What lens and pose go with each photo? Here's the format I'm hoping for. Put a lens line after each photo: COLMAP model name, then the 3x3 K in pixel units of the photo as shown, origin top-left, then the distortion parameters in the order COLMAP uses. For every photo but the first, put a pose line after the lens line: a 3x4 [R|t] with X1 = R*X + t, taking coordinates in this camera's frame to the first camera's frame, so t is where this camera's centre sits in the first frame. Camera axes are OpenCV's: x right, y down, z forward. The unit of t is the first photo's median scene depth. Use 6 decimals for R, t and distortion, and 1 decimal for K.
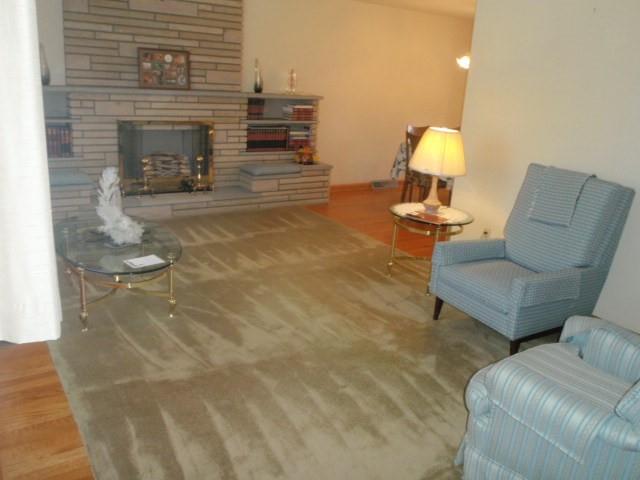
lens RADIAL K [[547.3, 0, 324.4], [0, 547.3, 240.6], [0, 0, 1]] dist [-0.056256, 0.022692]
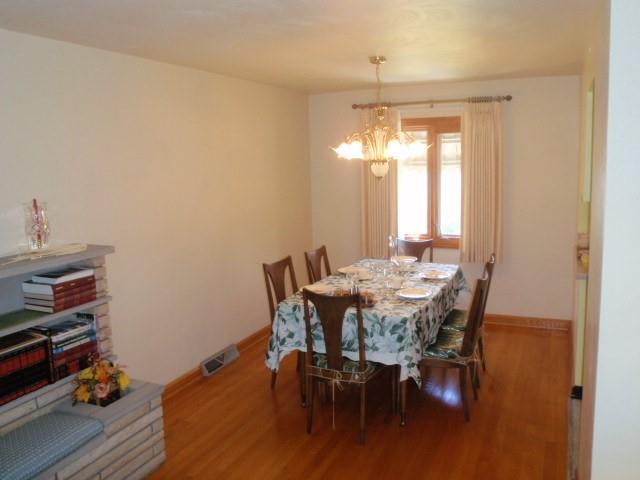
lens RADIAL K [[547.3, 0, 318.0], [0, 547.3, 234.8], [0, 0, 1]] dist [-0.056256, 0.022692]
pose [[0.855528, -0.163977, 0.491105, -0.084371], [0.236593, 0.967514, -0.089109, -0.201754], [-0.460539, 0.192427, 0.866531, 0.539761]]
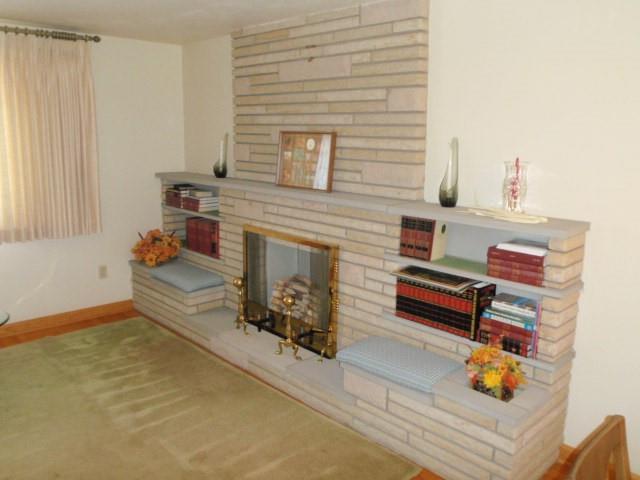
lens RADIAL K [[547.3, 0, 320.5], [0, 547.3, 239.4], [0, 0, 1]] dist [-0.056256, 0.022692]
pose [[0.160807, 0.126443, -0.978853, 0.346921], [-0.296194, 0.952230, 0.074345, -0.252041], [0.941494, 0.277976, 0.190577, 0.827606]]
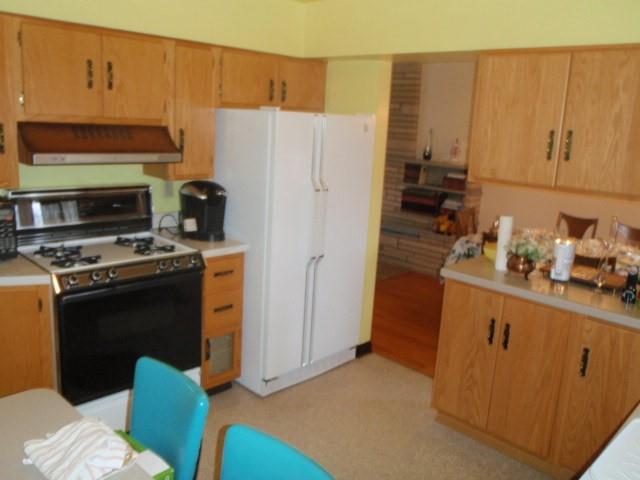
lens RADIAL K [[547.3, 0, 321.1], [0, 547.3, 240.5], [0, 0, 1]] dist [-0.056256, 0.022692]
pose [[0.213710, 0.160416, -0.963636, 0.905192], [-0.330773, 0.940042, 0.083131, -0.147251], [0.919194, 0.300979, 0.253957, 0.601431]]
